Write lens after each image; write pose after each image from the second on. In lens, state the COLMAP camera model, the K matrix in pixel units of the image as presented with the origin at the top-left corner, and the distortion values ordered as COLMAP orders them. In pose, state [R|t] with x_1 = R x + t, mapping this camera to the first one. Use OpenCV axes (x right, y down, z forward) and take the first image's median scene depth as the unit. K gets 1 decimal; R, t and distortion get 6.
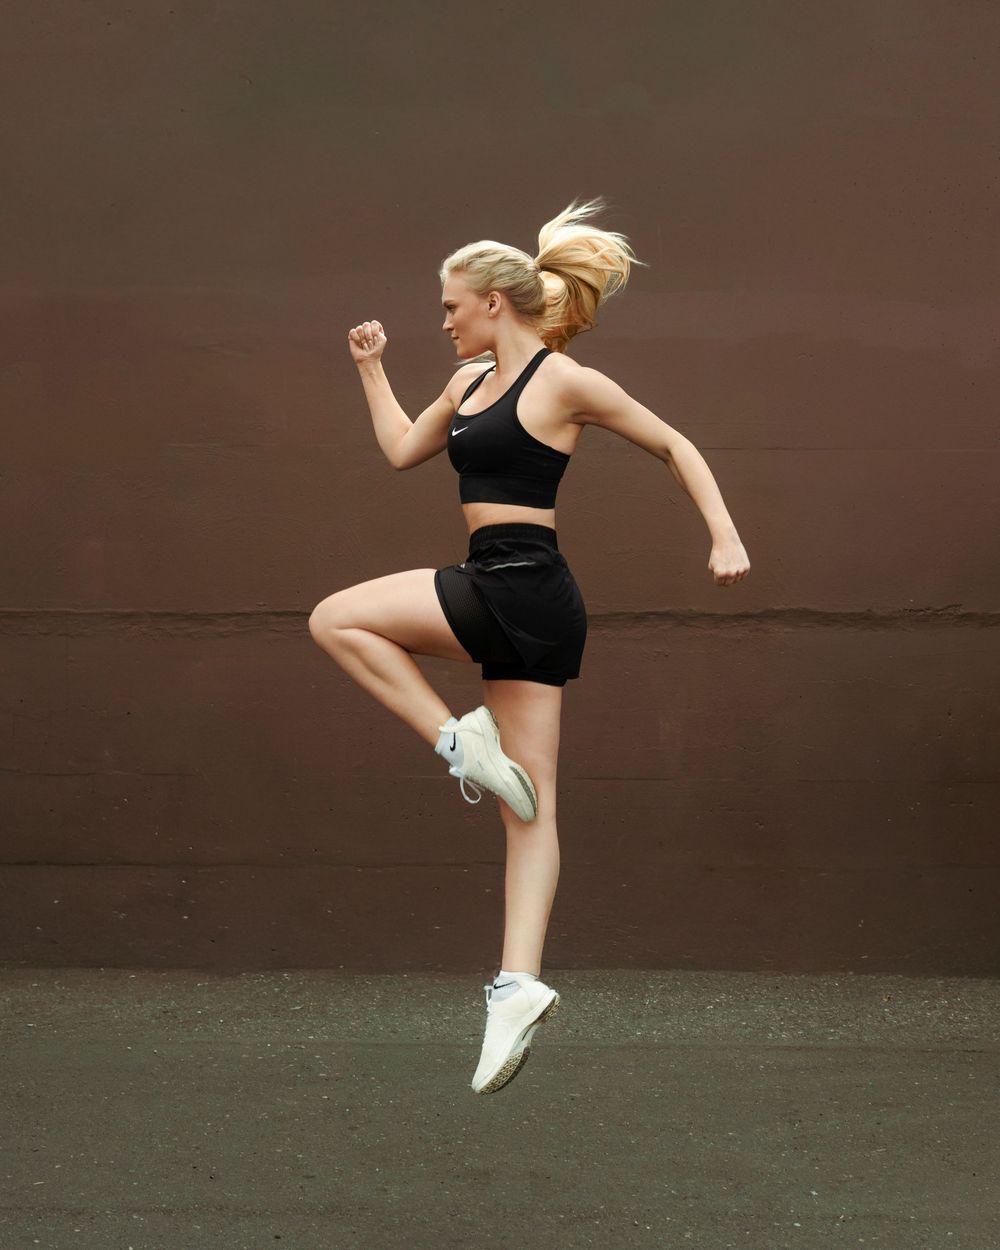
lens RADIAL K [[1581.5, 0, 497.0], [0, 1581.5, 625.2], [0, 0, 1]] dist [0.010658, 0.000000]
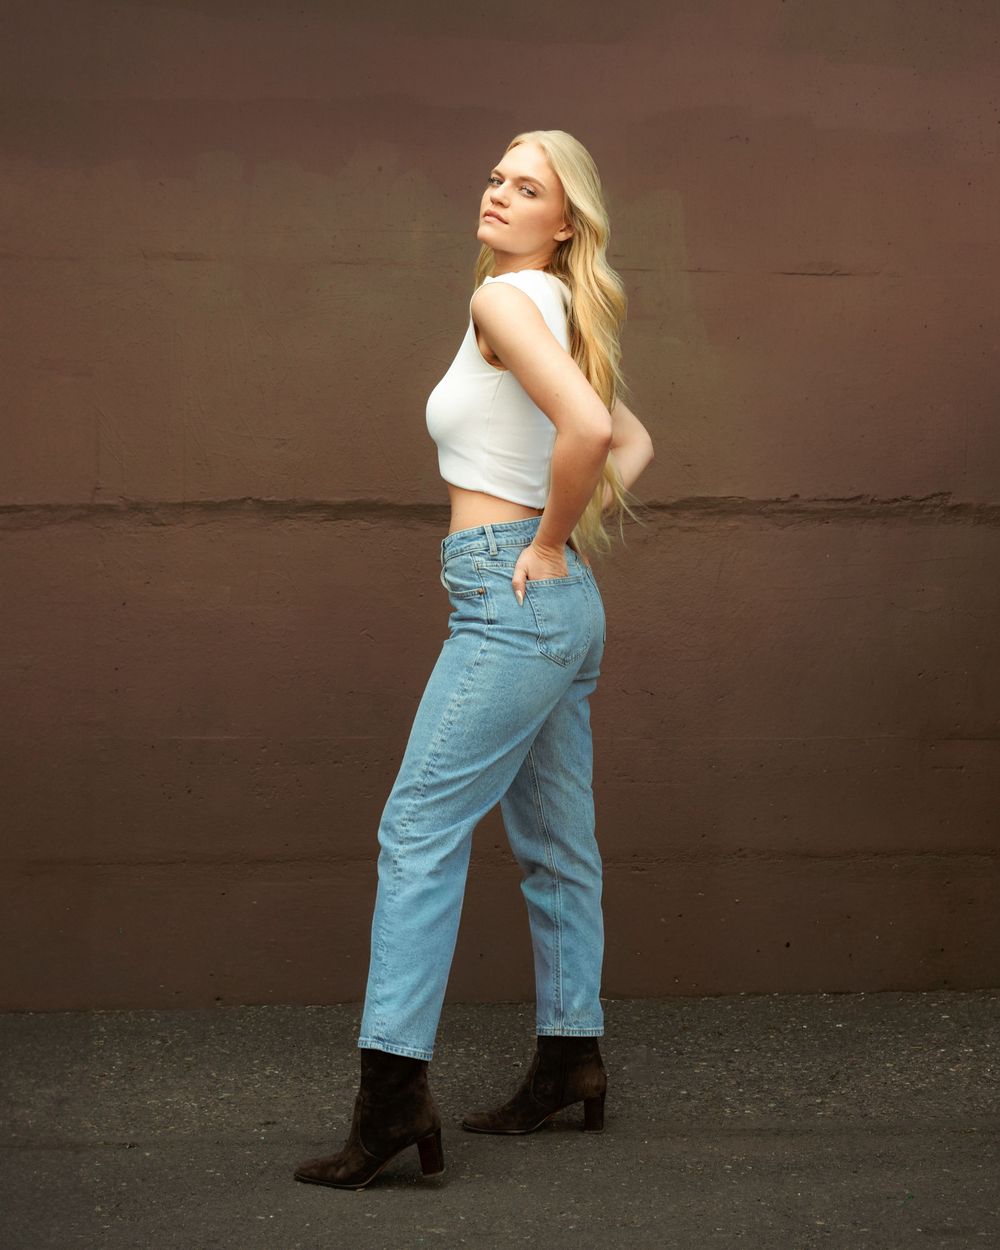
lens RADIAL K [[1979.0, 0, 502.6], [0, 1979.0, 623.6], [0, 0, 1]] dist [0.007021, 0.000000]
pose [[0.994680, -0.001459, 0.103006, -0.002203], [-0.001242, 0.999657, 0.026146, 0.034689], [-0.103009, -0.026135, 0.994337, 0.188565]]
